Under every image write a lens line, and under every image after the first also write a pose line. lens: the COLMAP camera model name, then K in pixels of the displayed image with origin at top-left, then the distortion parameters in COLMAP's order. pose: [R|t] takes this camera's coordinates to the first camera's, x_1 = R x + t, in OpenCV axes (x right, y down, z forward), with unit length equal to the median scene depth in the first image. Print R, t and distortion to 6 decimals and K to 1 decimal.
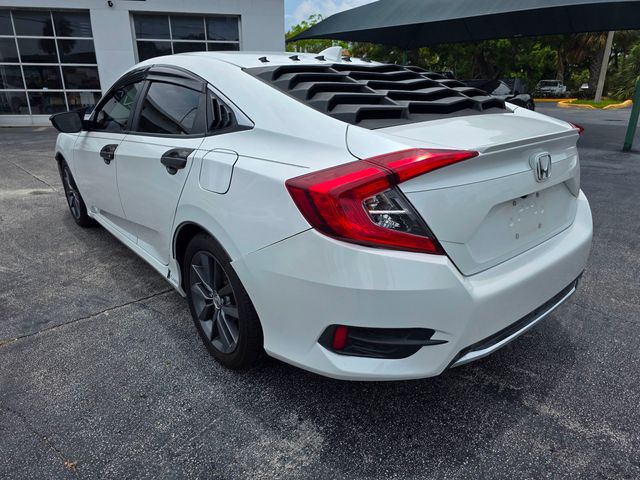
lens RADIAL K [[430.7, 0, 315.1], [0, 430.7, 237.7], [0, 0, 1]] dist [0.044749, -0.040121]
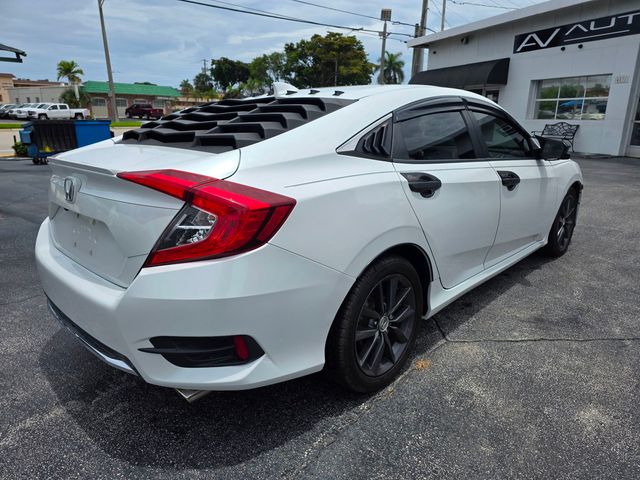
lens RADIAL K [[430.7, 0, 323.4], [0, 430.7, 239.4], [0, 0, 1]] dist [0.044749, -0.040121]
pose [[0.118224, 0.280783, -0.952462, 1.544023], [-0.339331, 0.912869, 0.226991, -0.472781], [0.933208, 0.296364, 0.203201, 1.291728]]
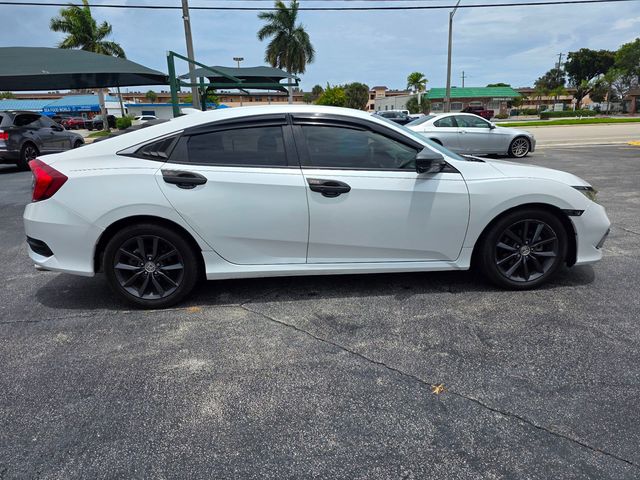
lens RADIAL K [[430.7, 0, 321.0], [0, 430.7, 241.4], [0, 0, 1]] dist [0.044749, -0.040121]
pose [[-0.592304, 0.238122, -0.769723, 1.454637], [-0.244349, 0.857250, 0.453227, -1.136352], [0.767769, 0.456530, -0.449568, 3.054060]]
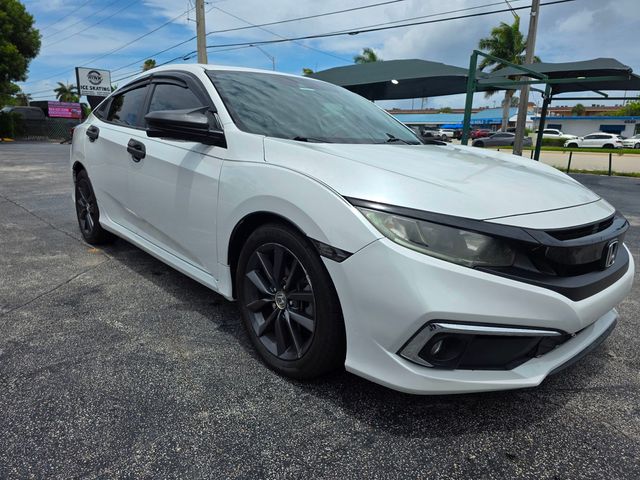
lens RADIAL K [[430.7, 0, 317.2], [0, 430.7, 240.0], [0, 0, 1]] dist [0.044749, -0.040121]
pose [[-0.999368, -0.013532, -0.032867, -0.555354], [-0.029389, 0.834678, 0.549954, -1.147772], [0.019991, 0.550573, -0.834548, 3.675857]]
